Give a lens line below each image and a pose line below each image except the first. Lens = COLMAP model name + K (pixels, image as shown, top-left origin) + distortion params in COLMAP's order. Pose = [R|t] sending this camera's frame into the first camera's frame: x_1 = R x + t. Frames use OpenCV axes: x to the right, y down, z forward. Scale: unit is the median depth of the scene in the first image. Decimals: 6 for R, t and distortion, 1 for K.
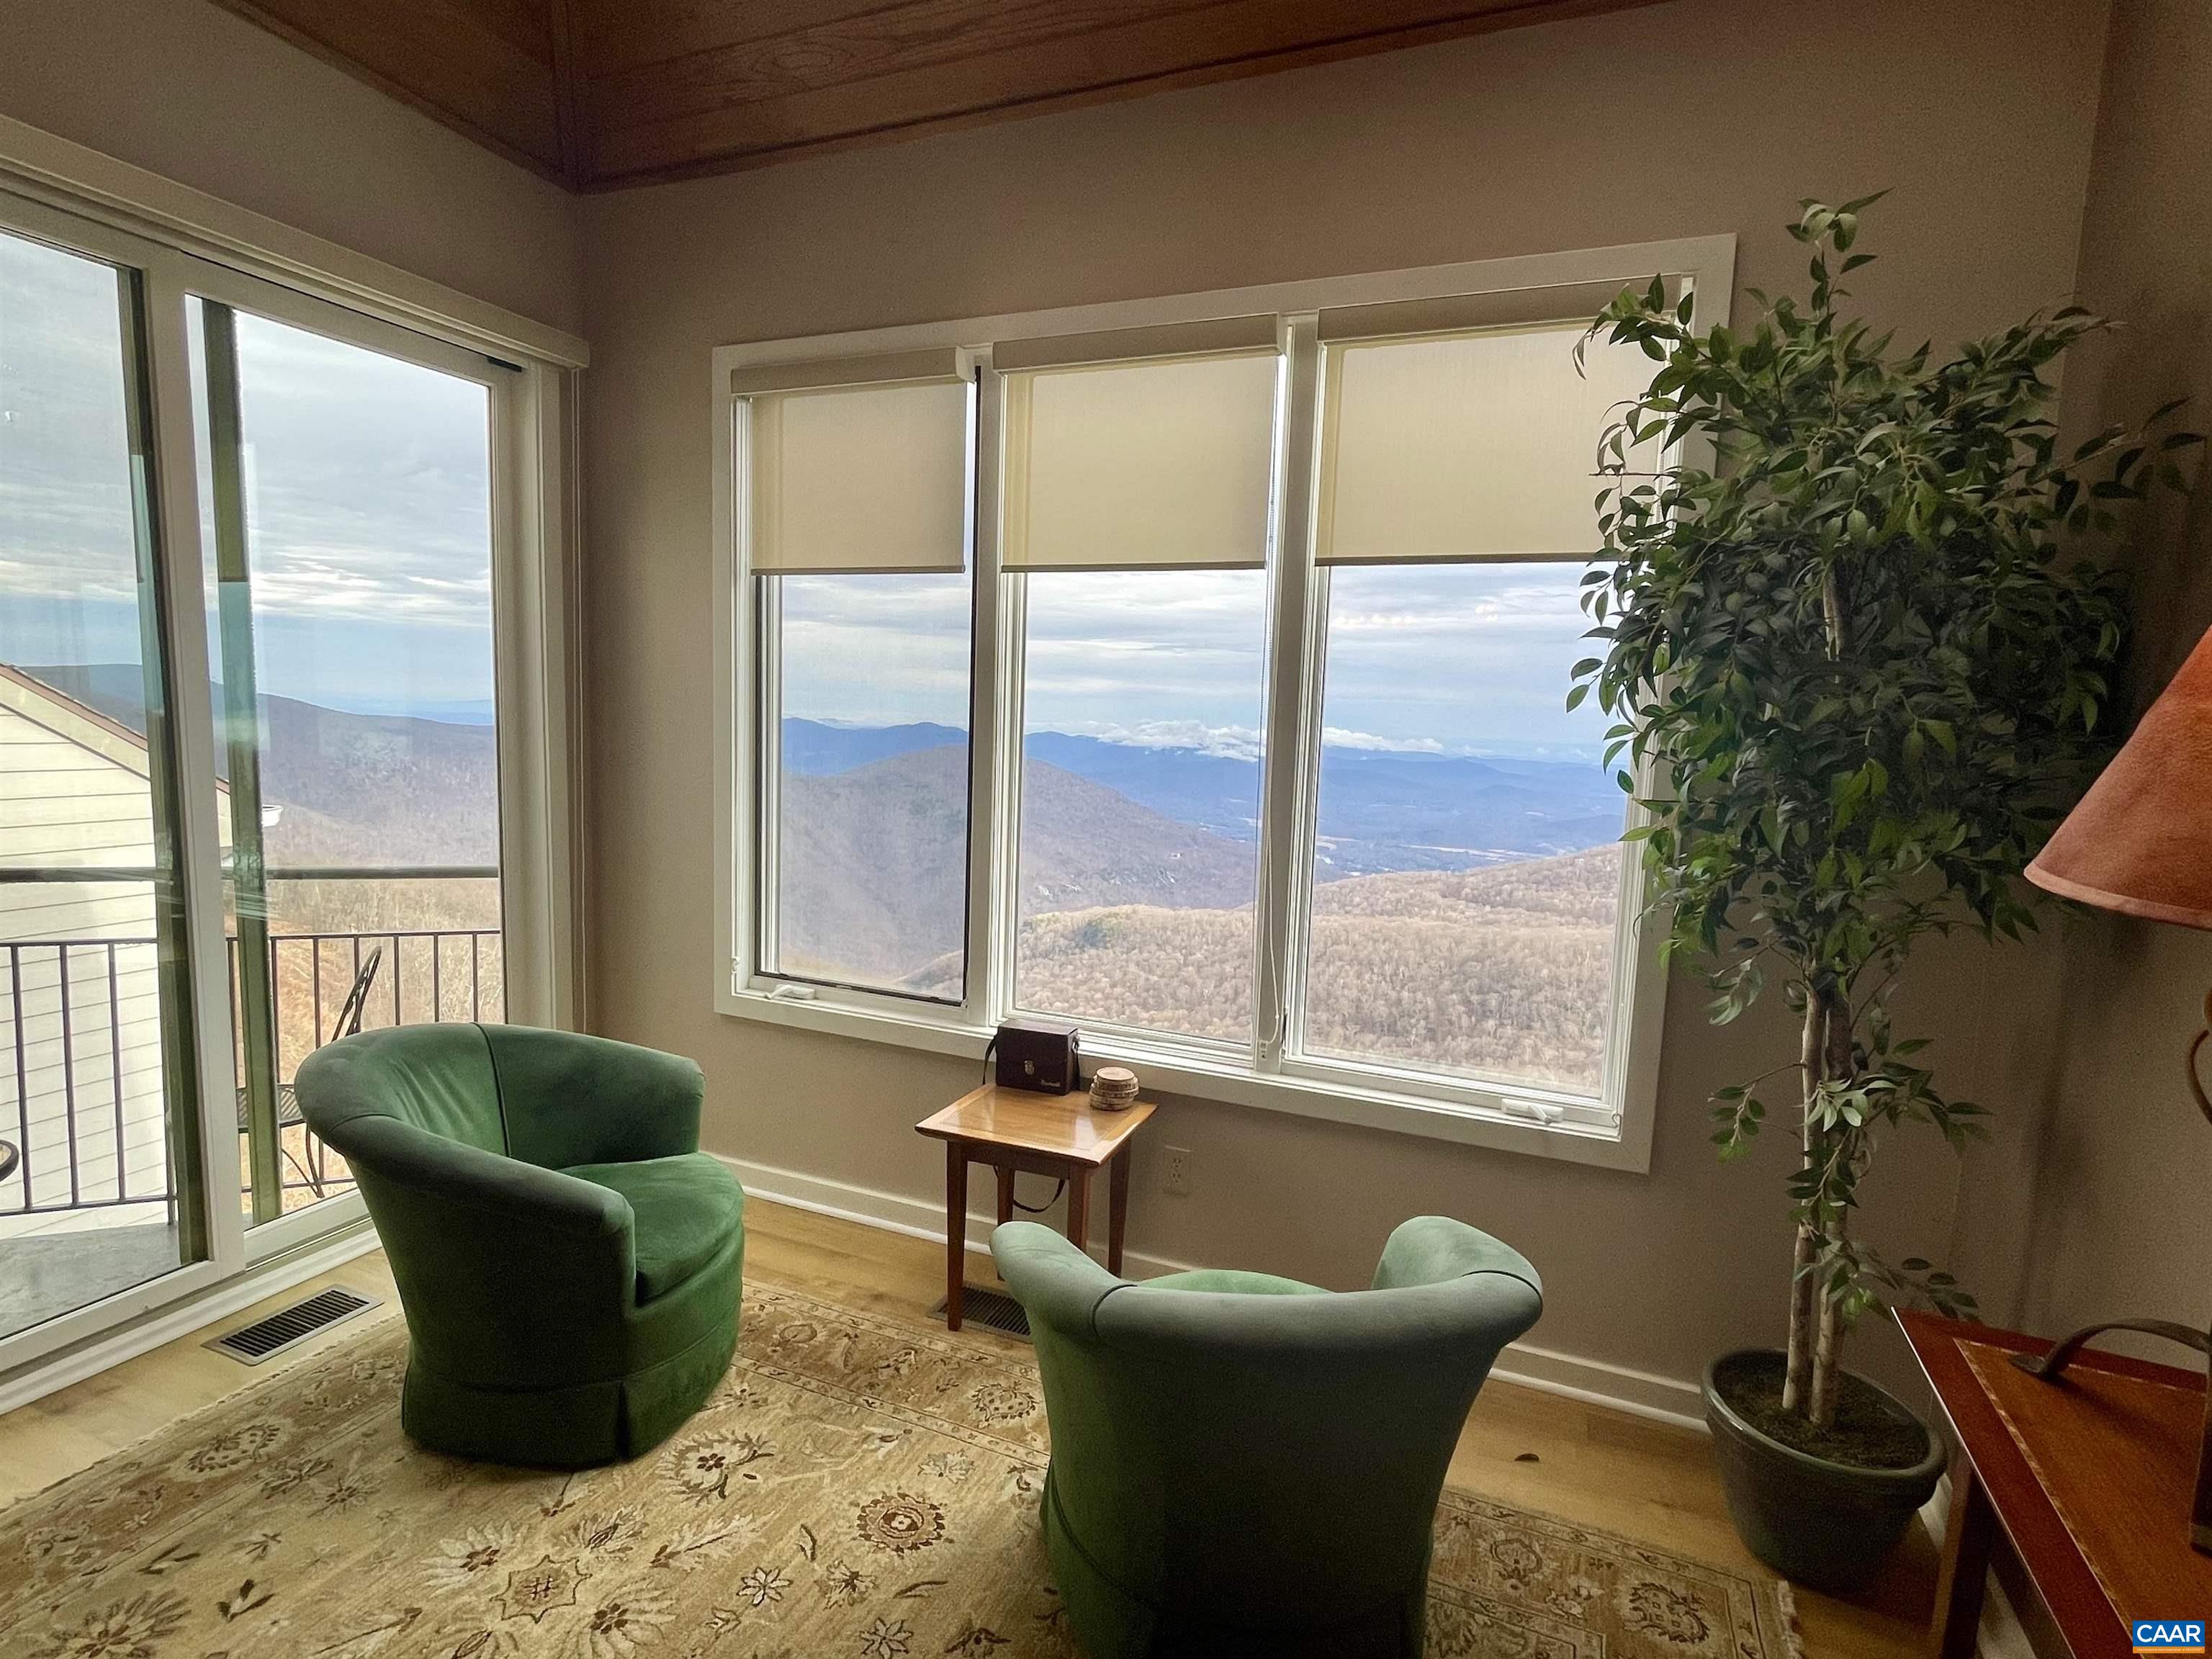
lens RADIAL K [[1103.7, 0, 1116.6], [0, 1103.7, 822.4], [0, 0, 1]] dist [-0.005669, -0.000539]
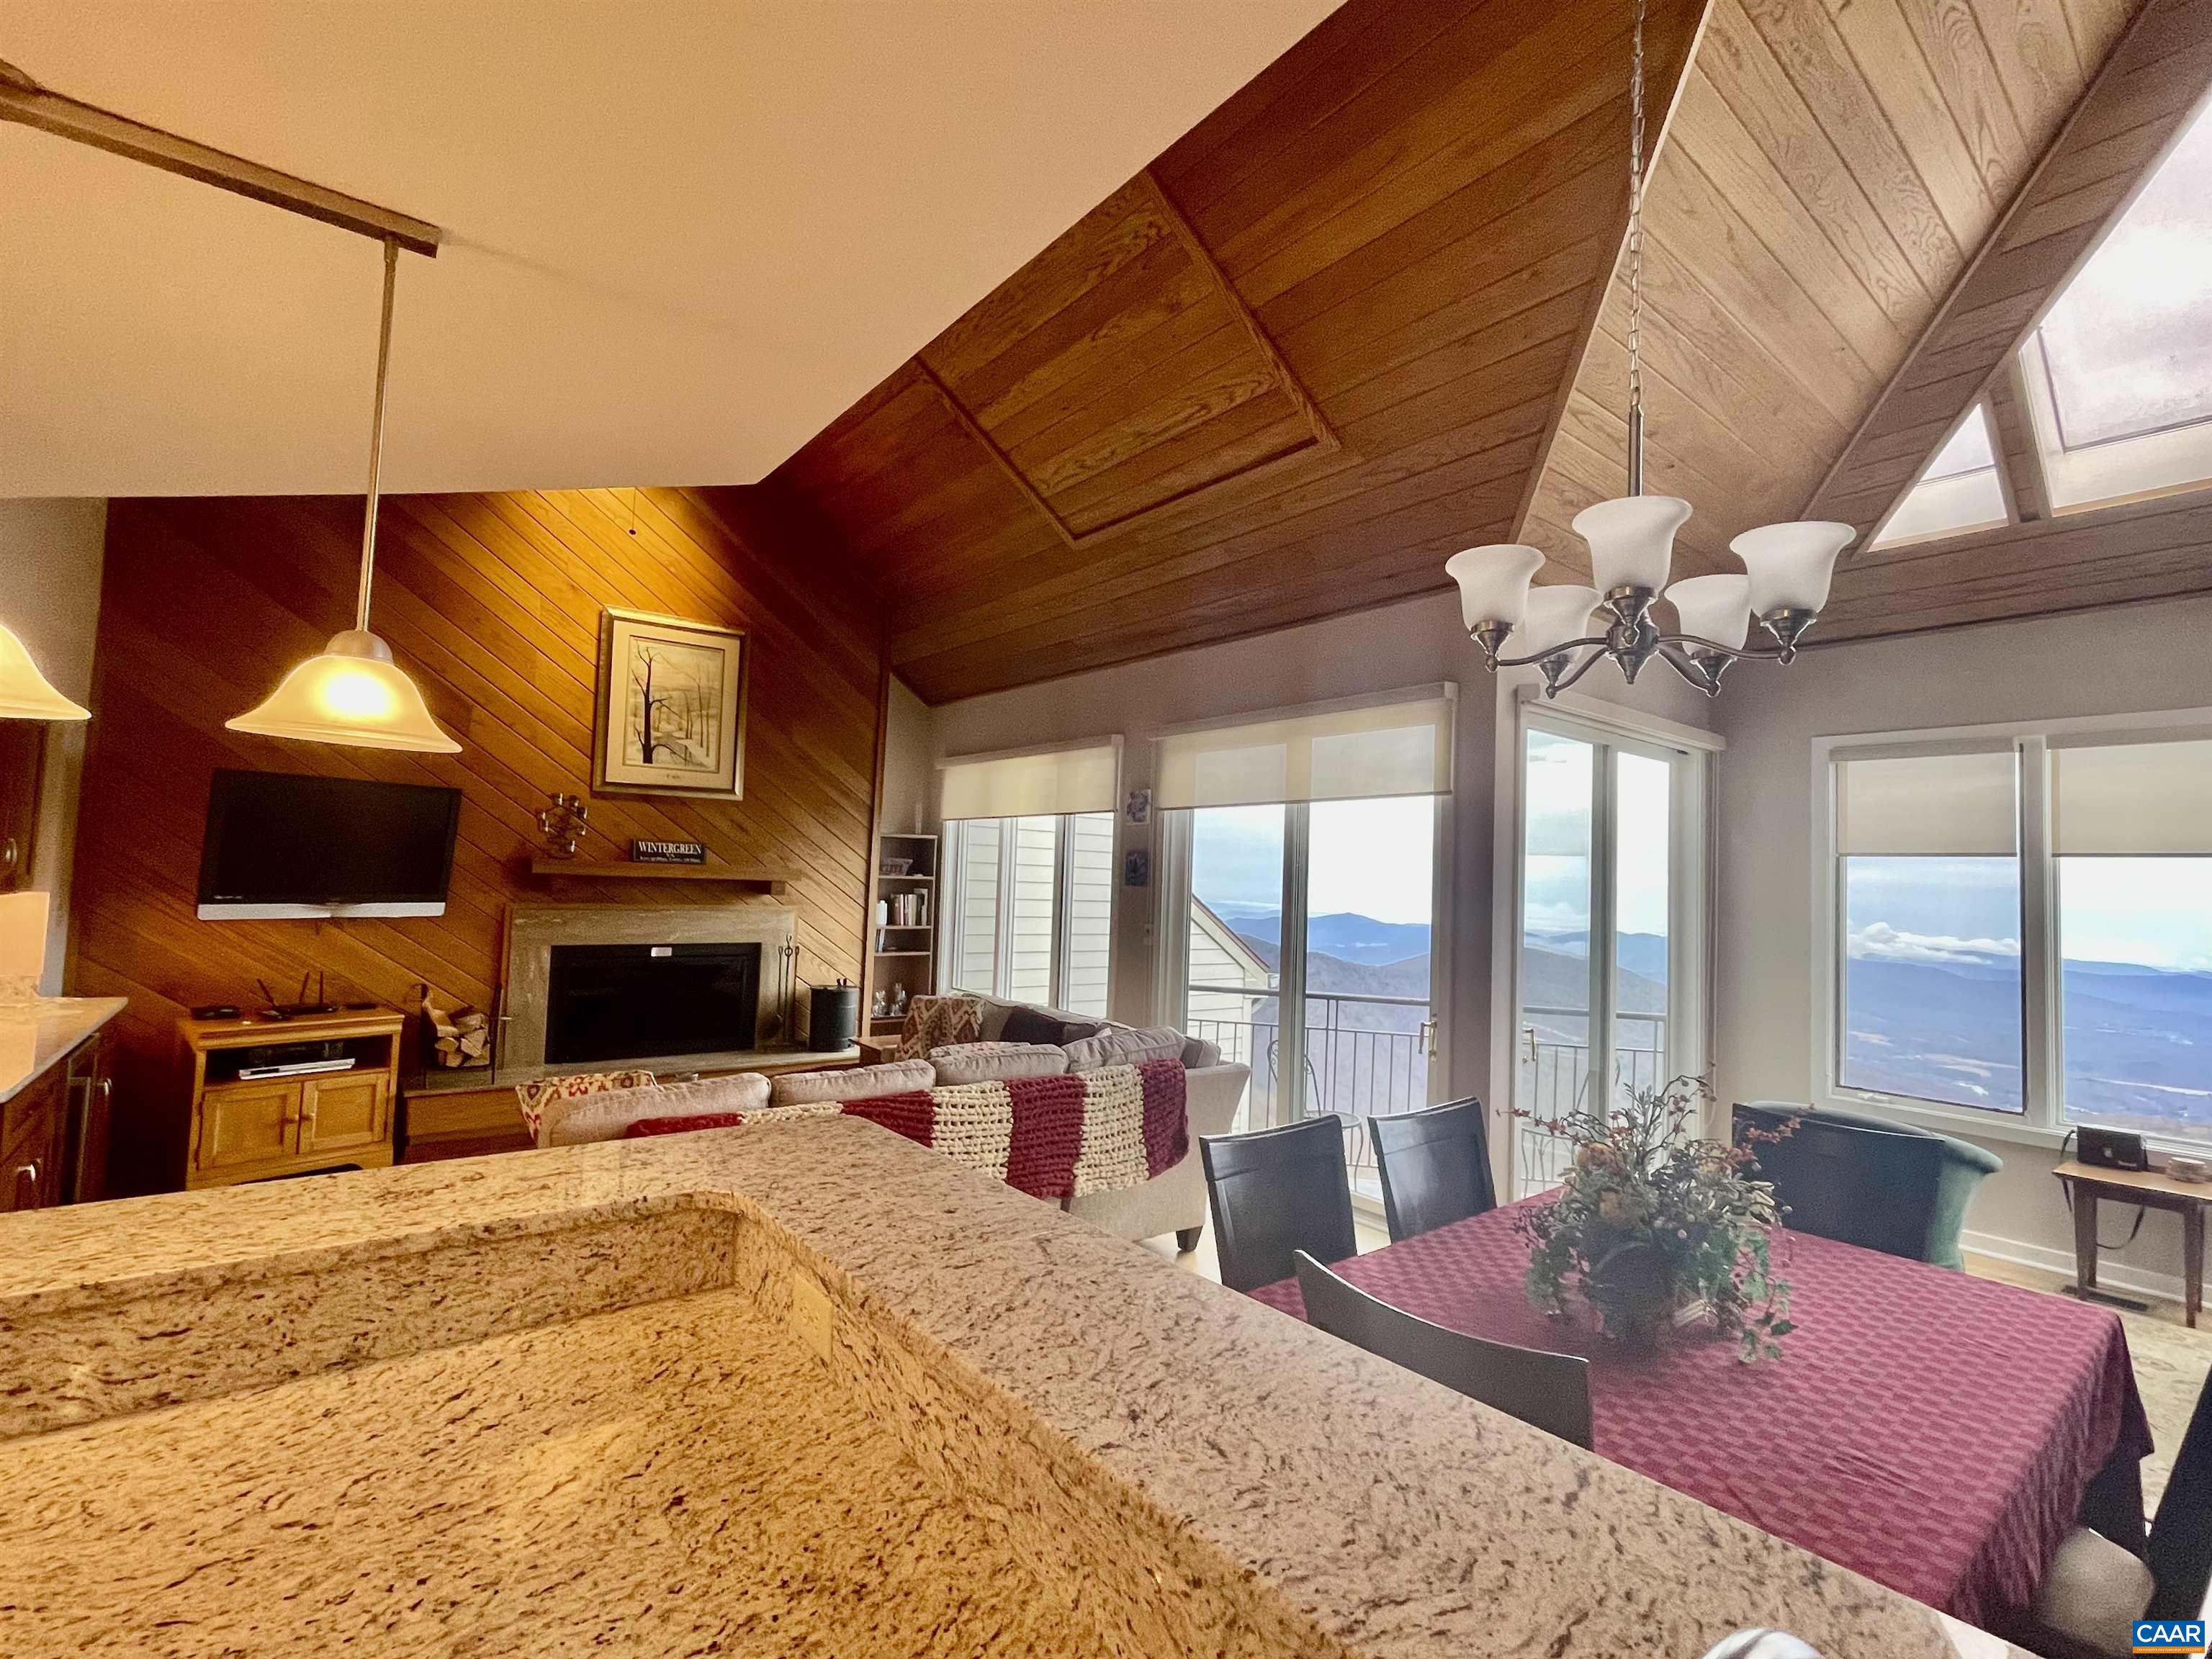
lens RADIAL K [[1013.3, 0, 1111.5], [0, 1013.3, 824.0], [0, 0, 1]] dist [0.001218, 0.000654]
pose [[0.875565, -0.031078, -0.482099, -0.642422], [-0.056520, 0.984486, -0.166113, 0.073437], [0.479782, 0.172691, 0.860225, -1.127085]]
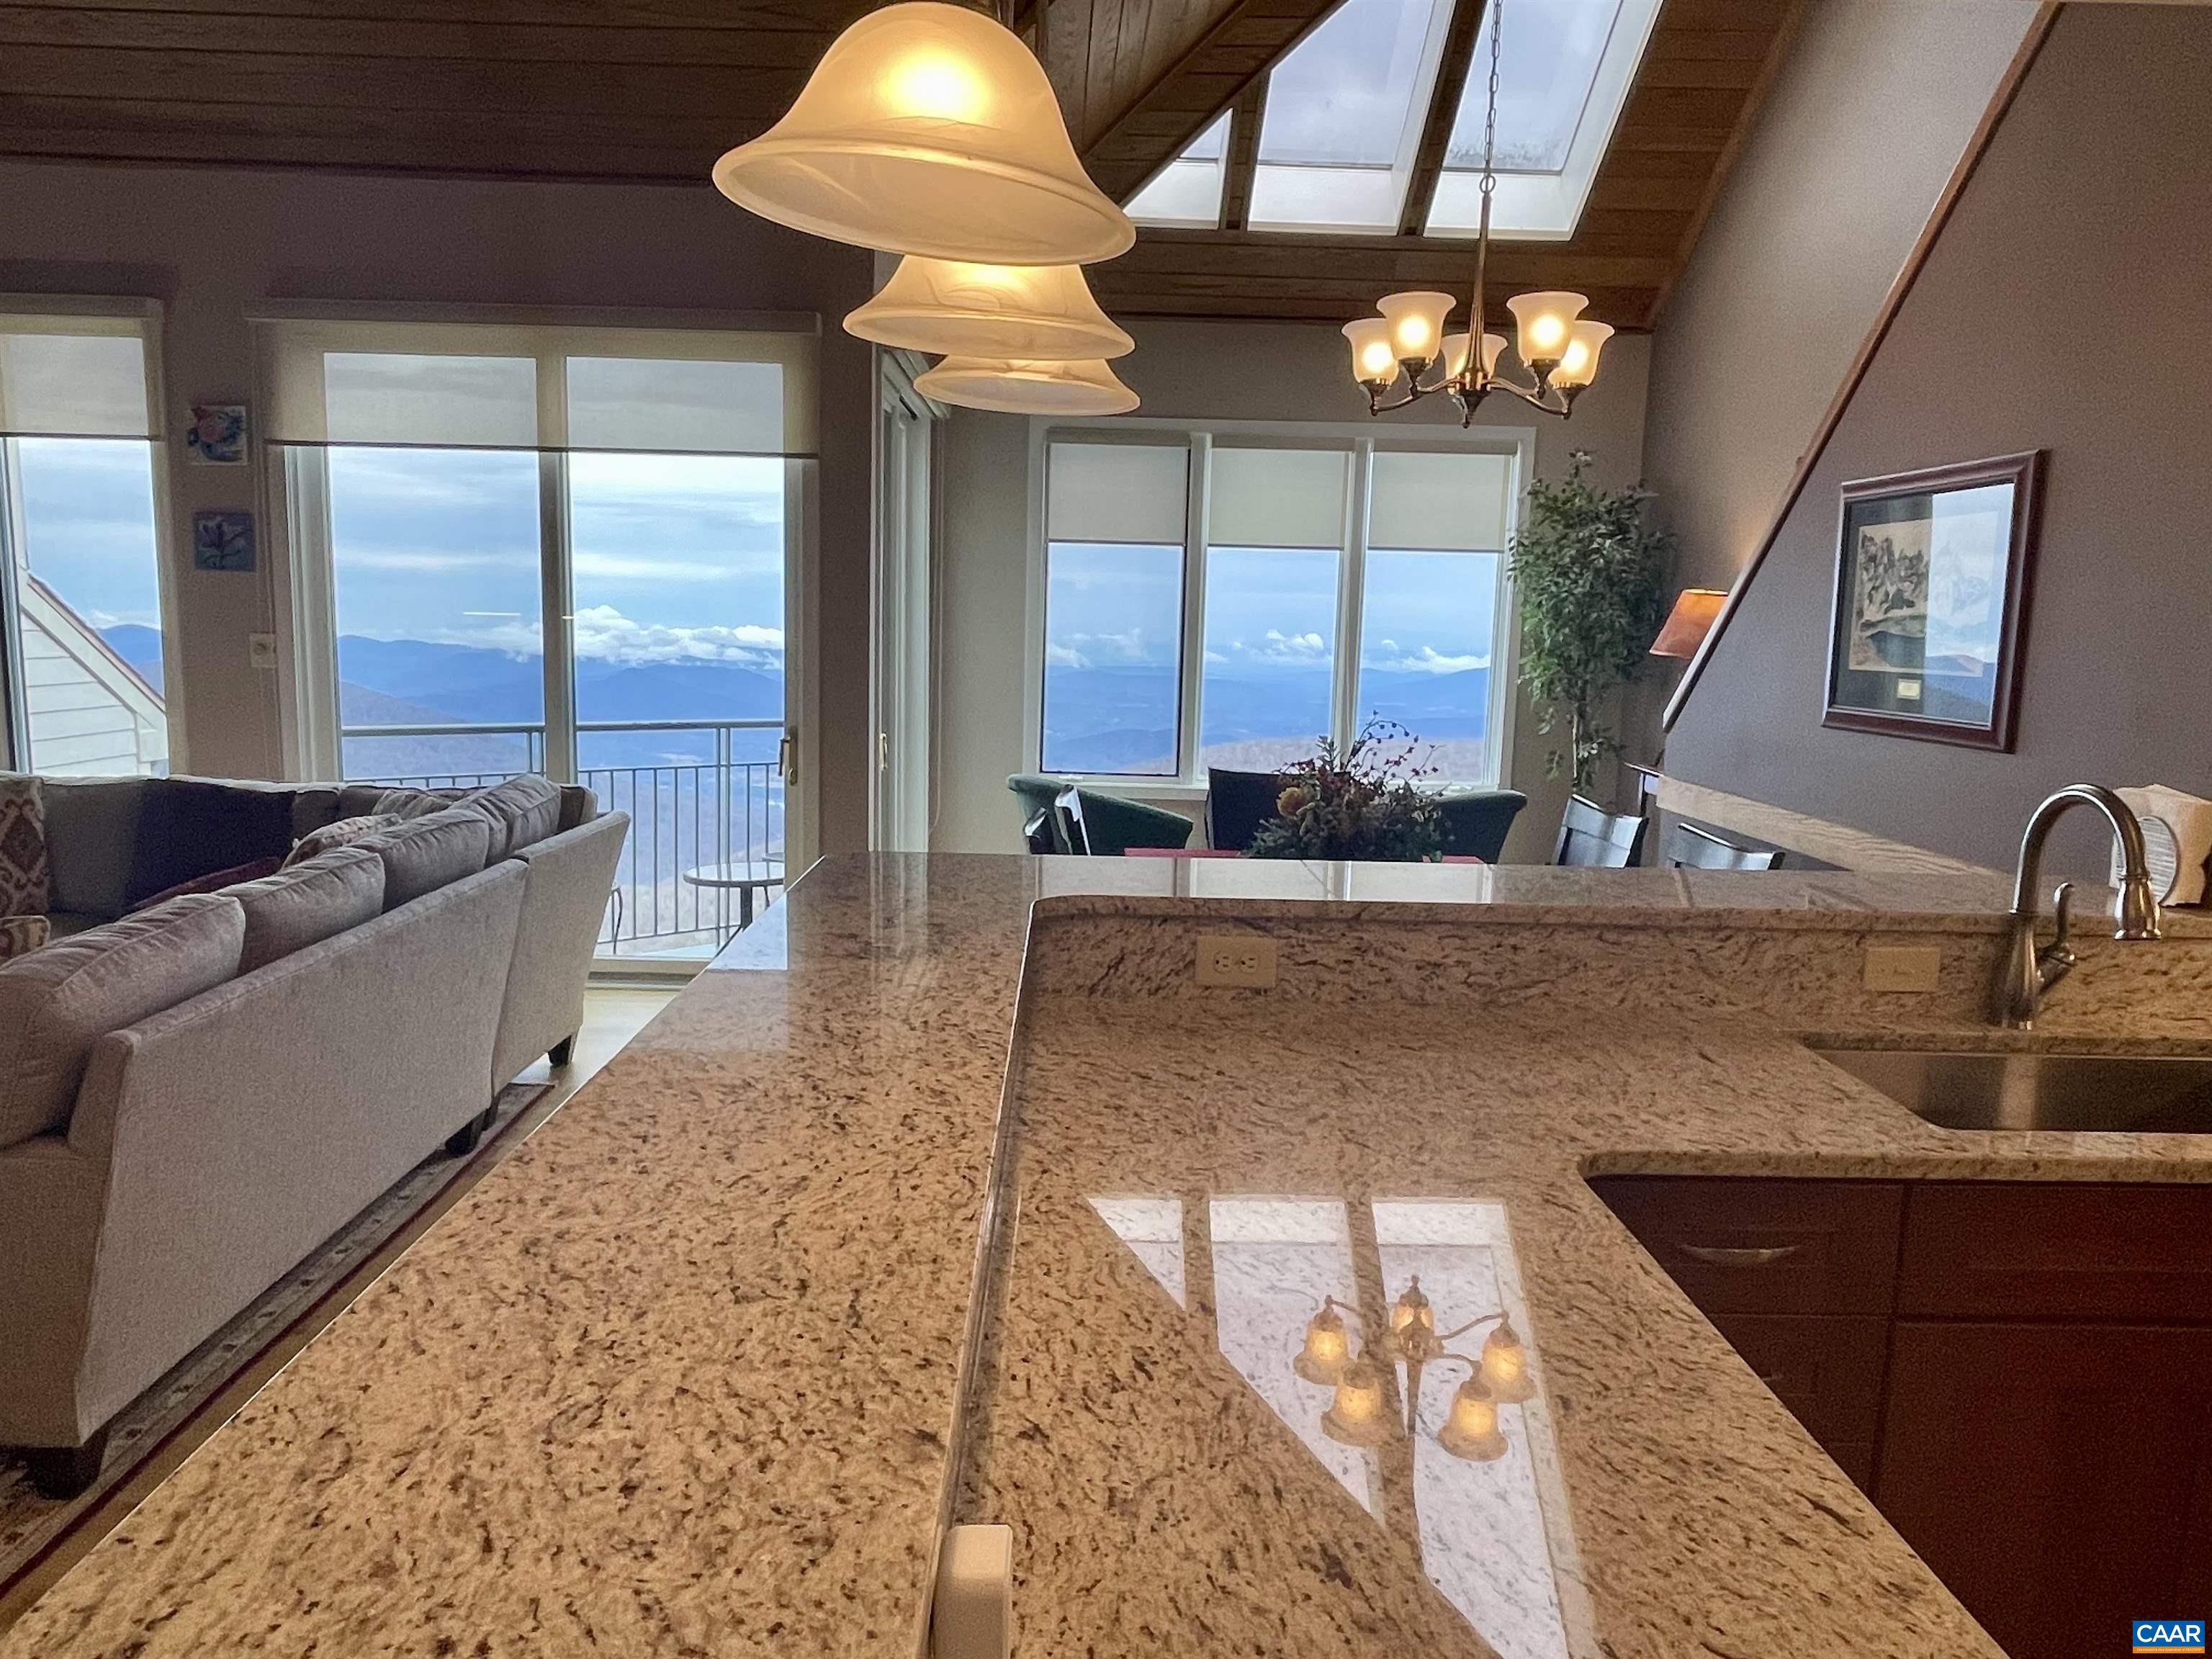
lens RADIAL K [[1527.8, 0, 1106.0], [0, 1527.8, 829.5], [0, 0, 1]] dist [0.036535, -0.050053]
pose [[0.915672, -0.067271, 0.396256, -1.412086], [0.048463, 0.997180, 0.057300, 0.111618], [-0.398993, -0.033264, 0.916350, -1.469185]]
